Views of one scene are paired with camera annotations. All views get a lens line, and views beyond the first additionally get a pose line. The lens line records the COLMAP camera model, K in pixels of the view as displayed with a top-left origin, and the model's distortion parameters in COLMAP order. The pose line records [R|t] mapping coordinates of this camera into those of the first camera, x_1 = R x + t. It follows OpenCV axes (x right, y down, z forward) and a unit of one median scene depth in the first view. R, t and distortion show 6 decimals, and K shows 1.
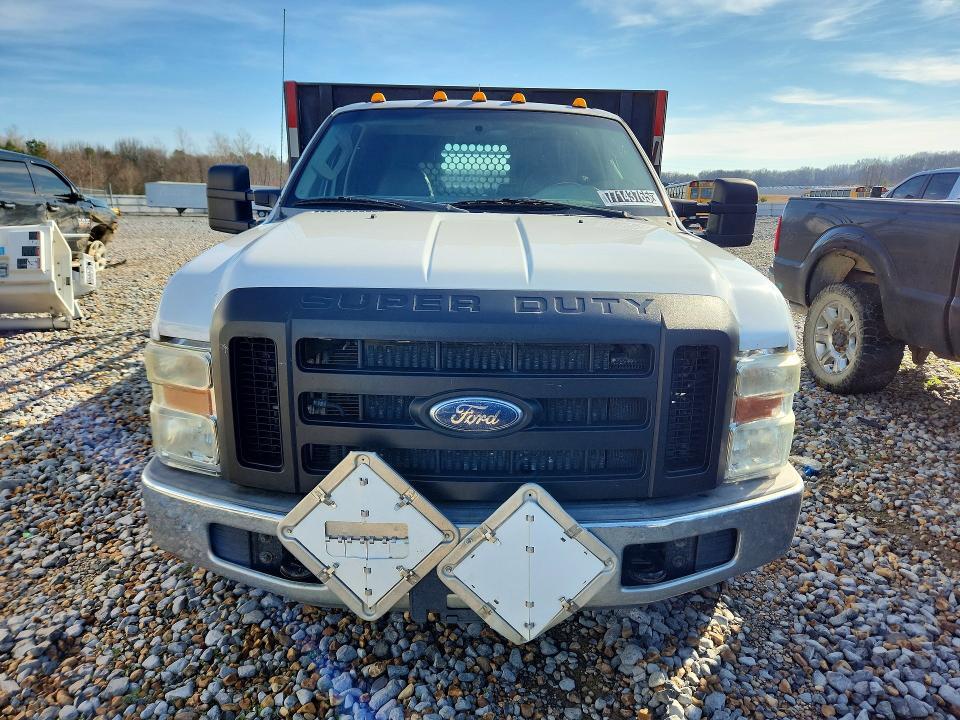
lens RADIAL K [[671.8, 0, 480.0], [0, 671.8, 360.0], [0, 0, 1]] dist [0.024723, -0.003048]
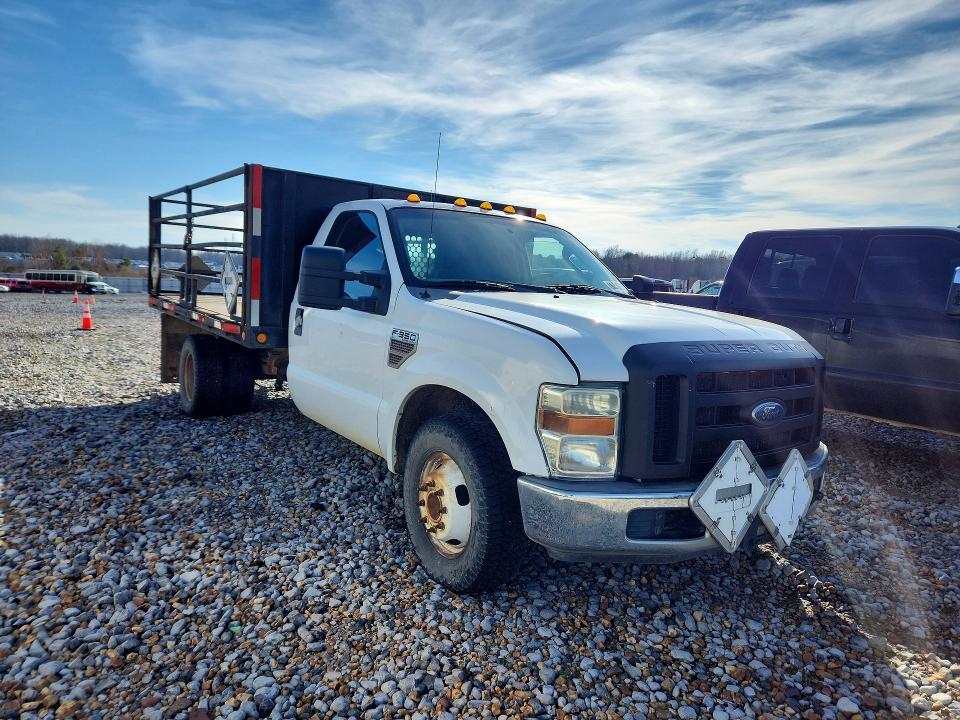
lens RADIAL K [[671.8, 0, 480.0], [0, 671.8, 360.0], [0, 0, 1]] dist [0.024723, -0.003048]
pose [[0.803727, -0.038752, 0.593735, -0.640547], [0.105670, 0.991310, -0.078342, 0.000811], [-0.585539, 0.125706, 0.800838, 0.012113]]
